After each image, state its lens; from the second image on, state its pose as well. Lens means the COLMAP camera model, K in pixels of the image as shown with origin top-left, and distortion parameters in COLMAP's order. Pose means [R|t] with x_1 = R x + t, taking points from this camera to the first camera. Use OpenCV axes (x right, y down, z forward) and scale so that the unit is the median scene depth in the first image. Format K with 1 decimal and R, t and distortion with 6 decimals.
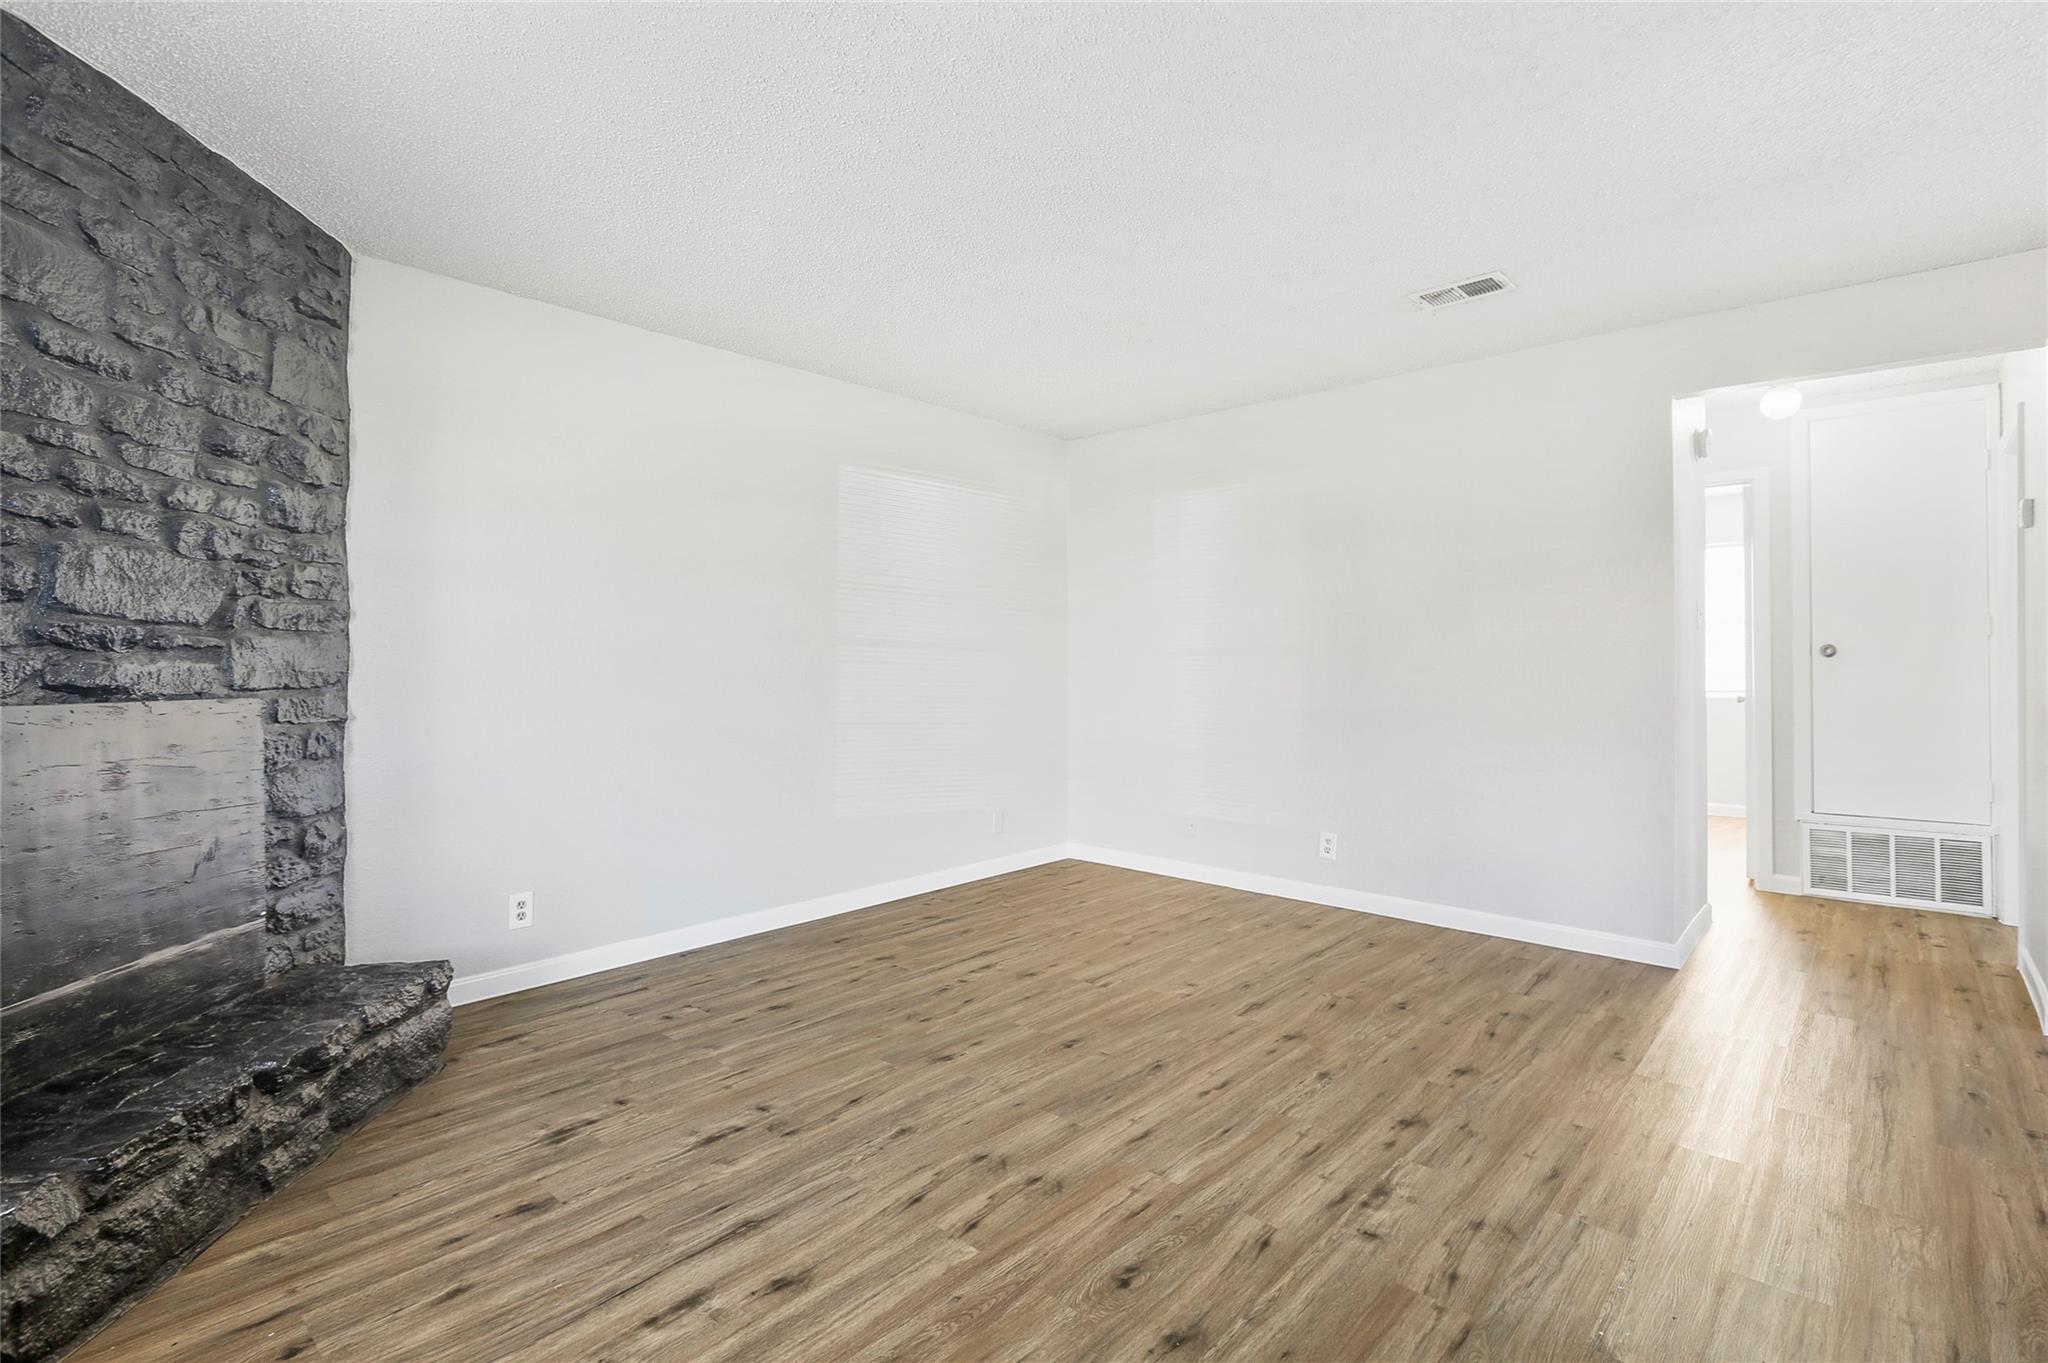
lens RADIAL K [[925.0, 0, 1024.0], [0, 925.0, 681.5], [0, 0, 1]] dist [-0.000113, -0.000694]
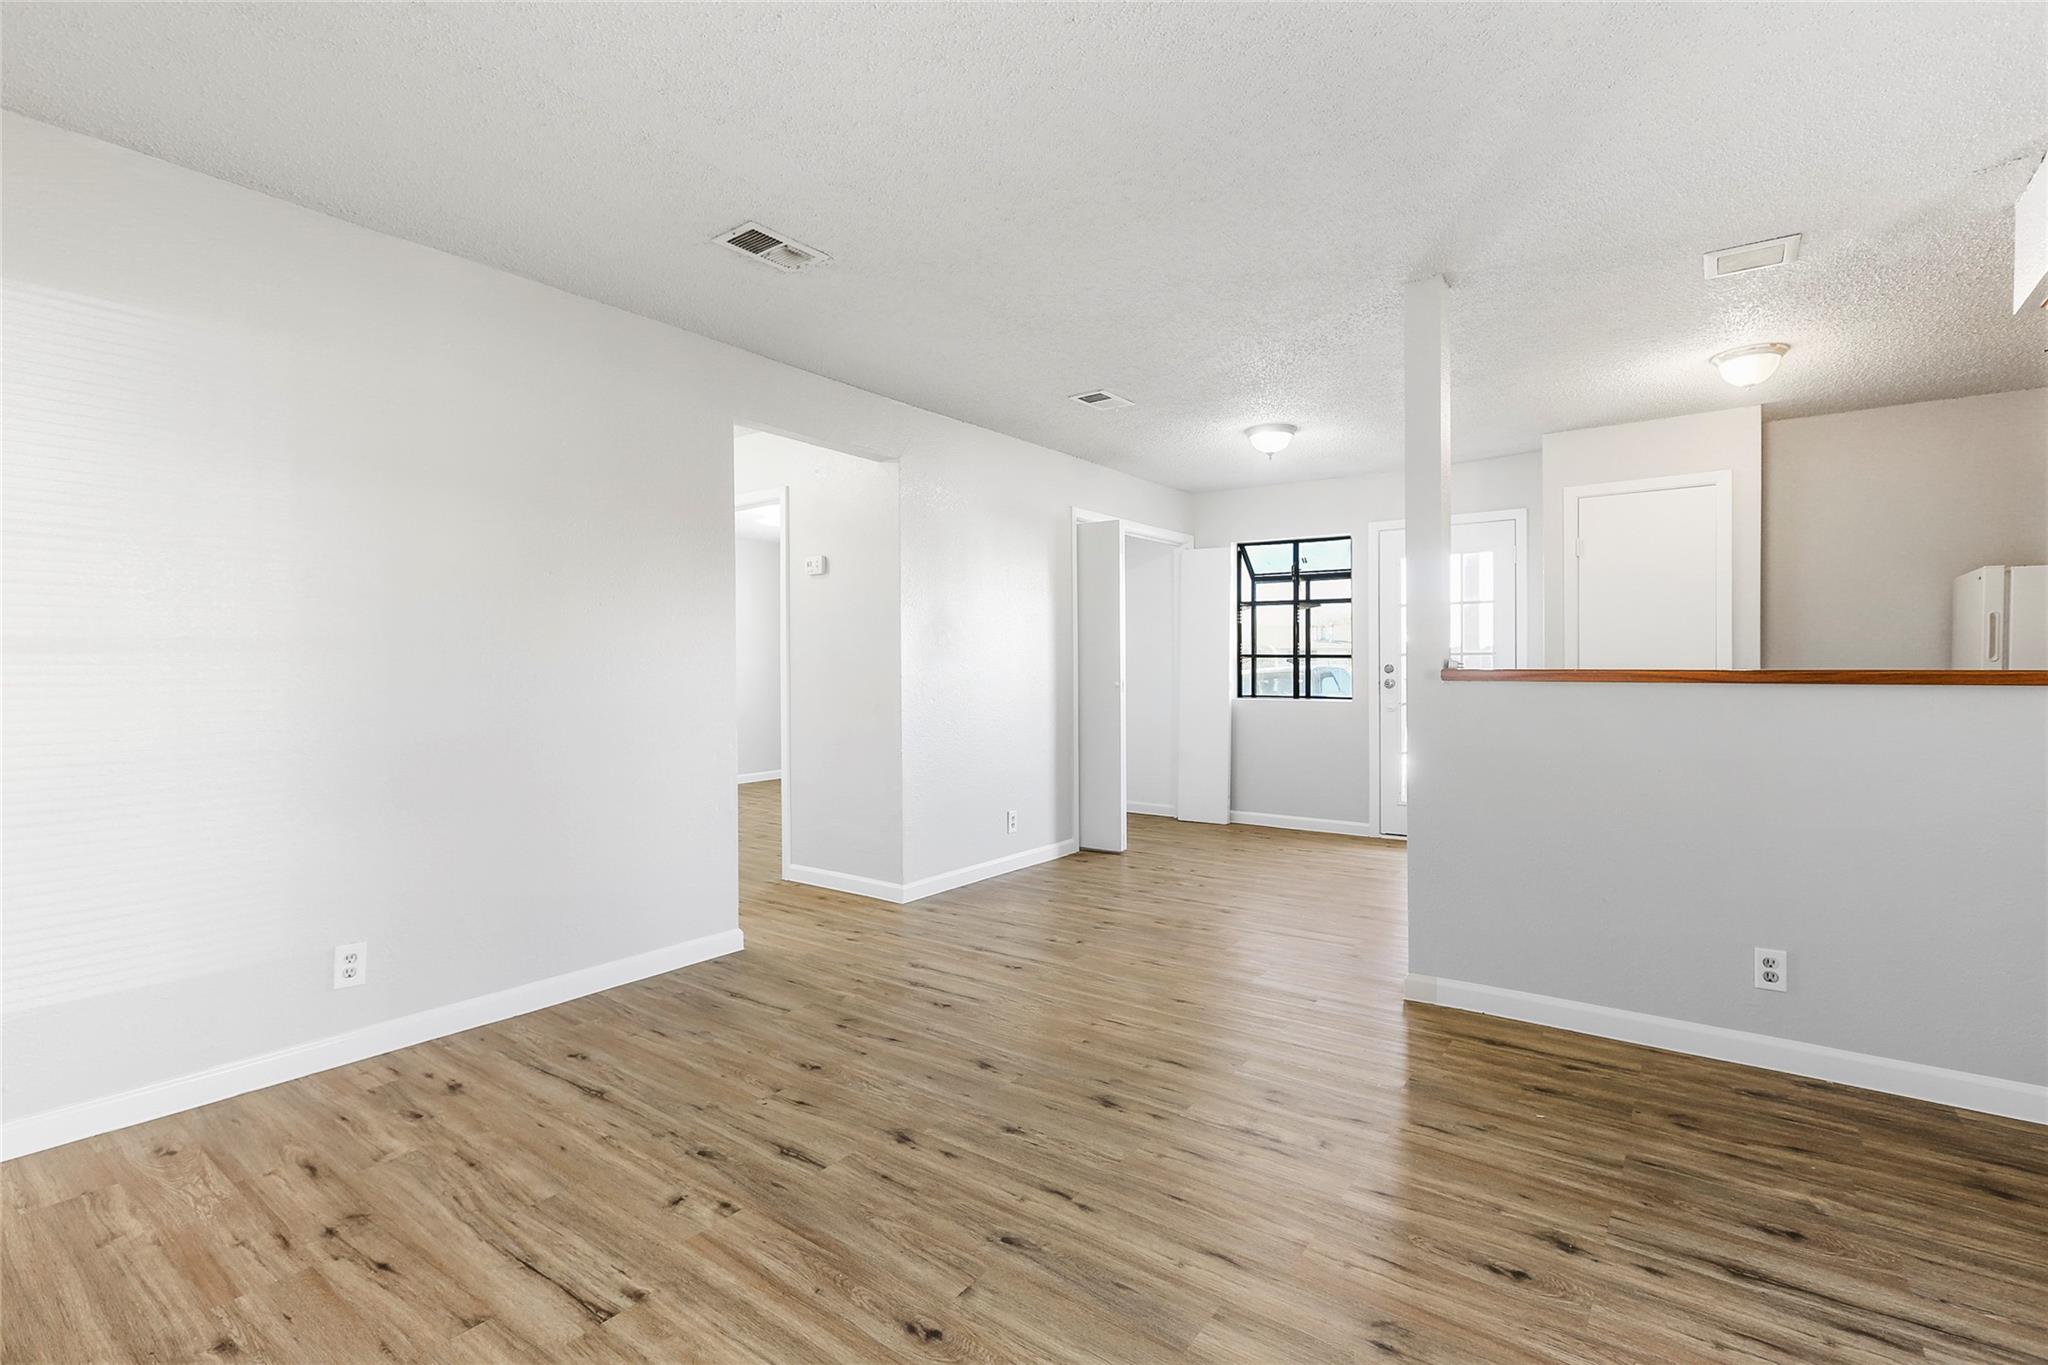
lens RADIAL K [[925.0, 0, 1024.0], [0, 925.0, 682.5], [0, 0, 1]] dist [-0.000113, -0.000694]
pose [[-0.071826, -0.016690, 0.997278, -0.482434], [0.024320, 0.999533, 0.018479, -0.017764], [-0.997121, 0.025581, -0.071387, 0.902395]]
